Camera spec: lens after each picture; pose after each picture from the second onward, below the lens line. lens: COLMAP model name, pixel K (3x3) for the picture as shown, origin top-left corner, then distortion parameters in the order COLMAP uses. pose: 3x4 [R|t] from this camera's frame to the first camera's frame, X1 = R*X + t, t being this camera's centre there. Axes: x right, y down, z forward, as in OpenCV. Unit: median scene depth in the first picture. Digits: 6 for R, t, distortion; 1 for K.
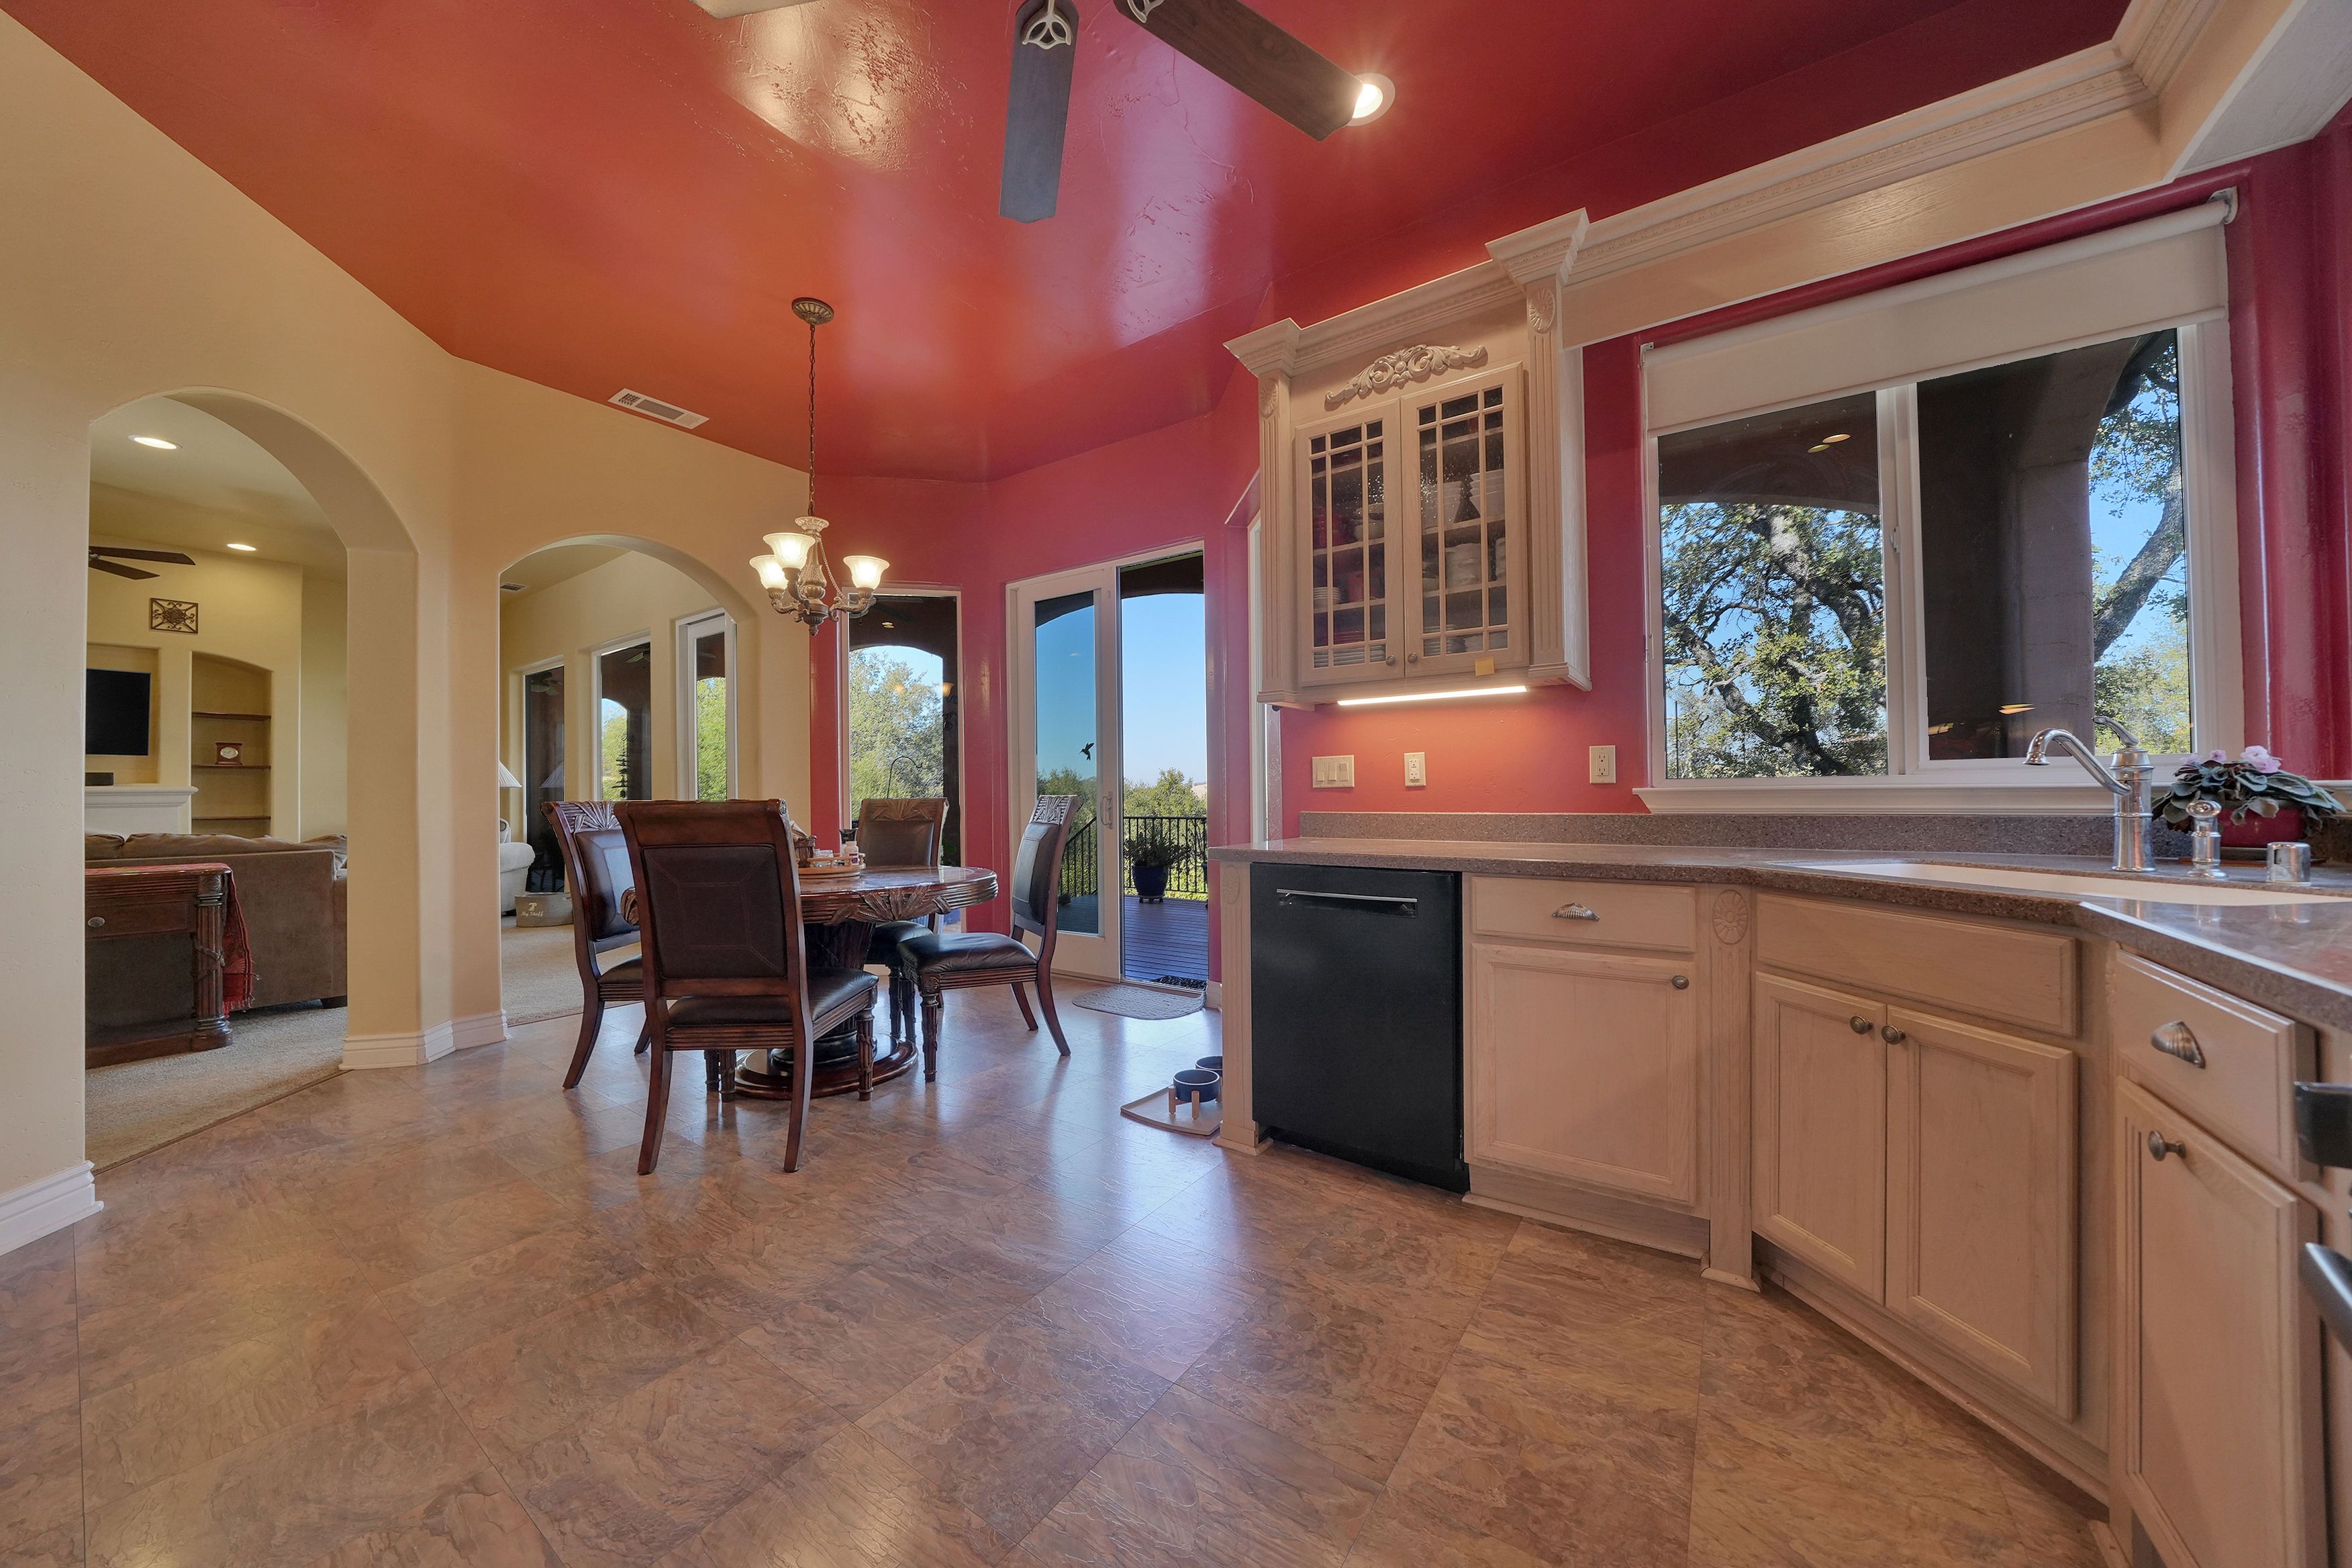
lens RADIAL K [[823.7, 0, 1167.5], [0, 823.7, 789.2], [0, 0, 1]] dist [-0.018616, 0.000135]
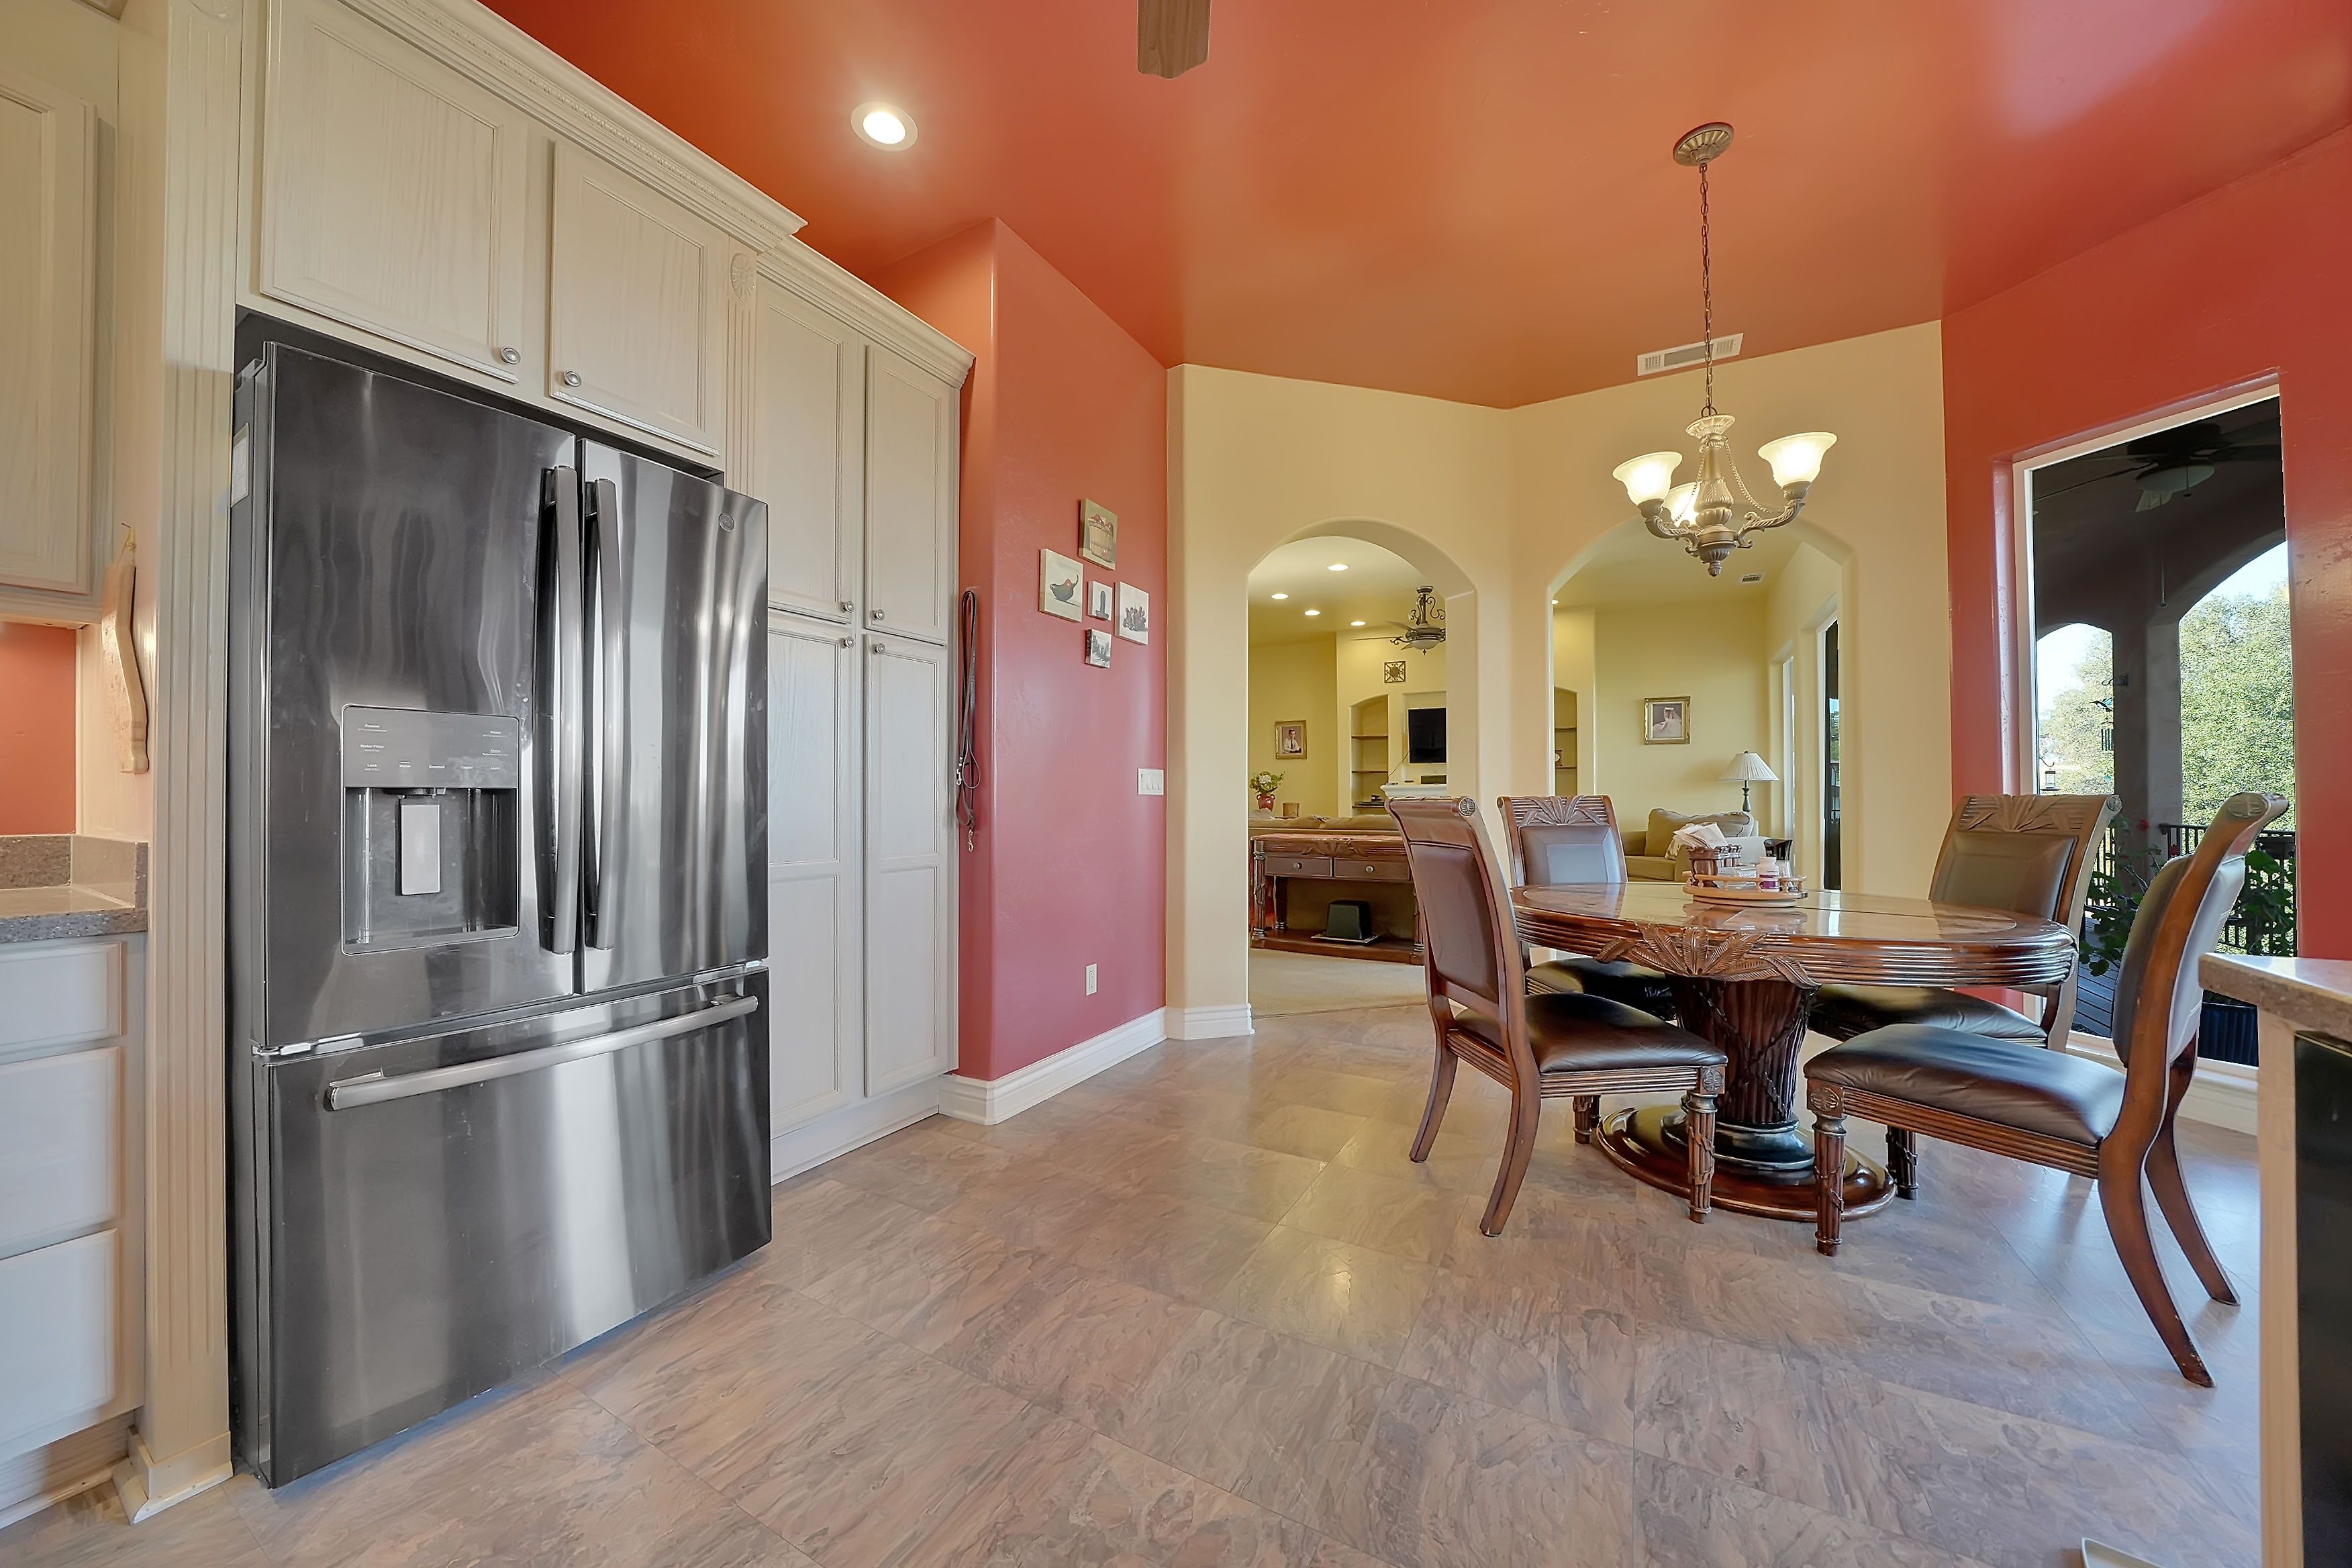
lens RADIAL K [[823.7, 0, 1167.5], [0, 823.7, 789.2], [0, 0, 1]] dist [-0.018616, 0.000135]
pose [[0.083132, -0.001747, -0.996537, 0.346674], [0.015479, 0.999880, -0.000461, -0.001650], [0.996418, -0.015387, 0.083149, 0.574623]]
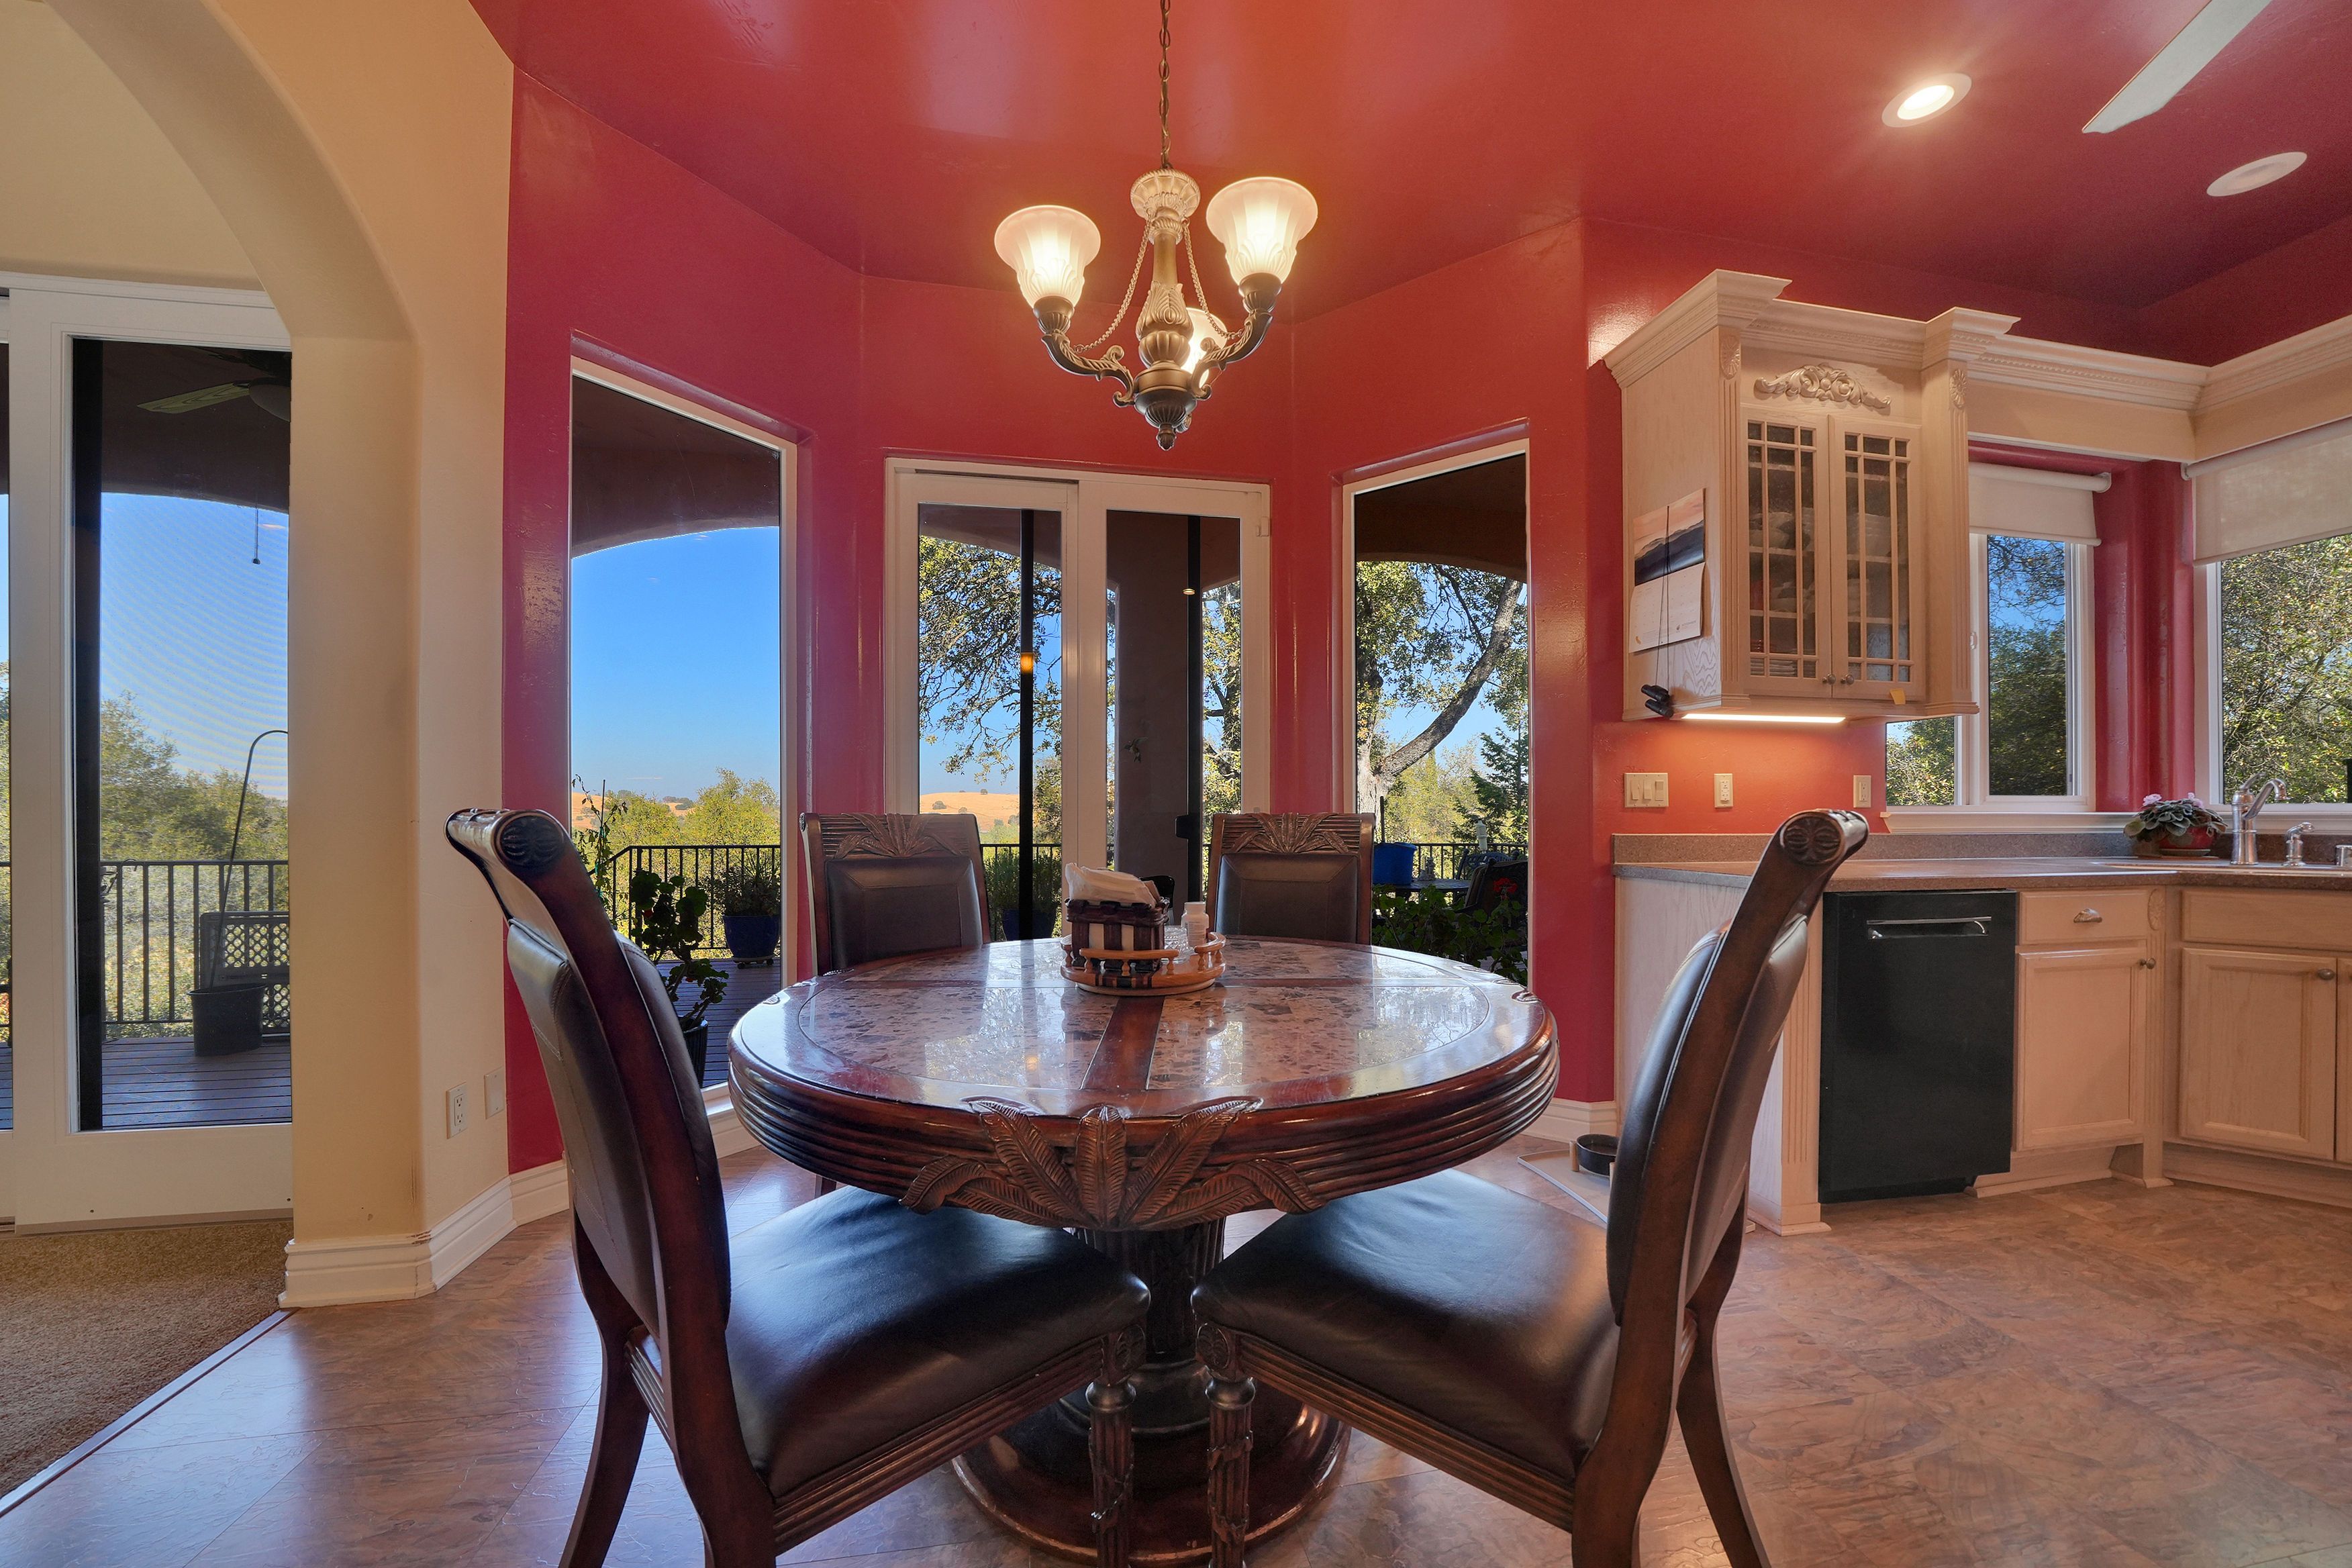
lens RADIAL K [[833.8, 0, 1181.8], [0, 833.8, 814.6], [0, 0, 1]] dist [-0.015259, 0.000224]
pose [[0.692091, 0.011519, 0.721719, -0.985124], [-0.012985, 0.999910, -0.003507, 0.019587], [-0.721694, -0.006945, 0.692178, 0.884957]]
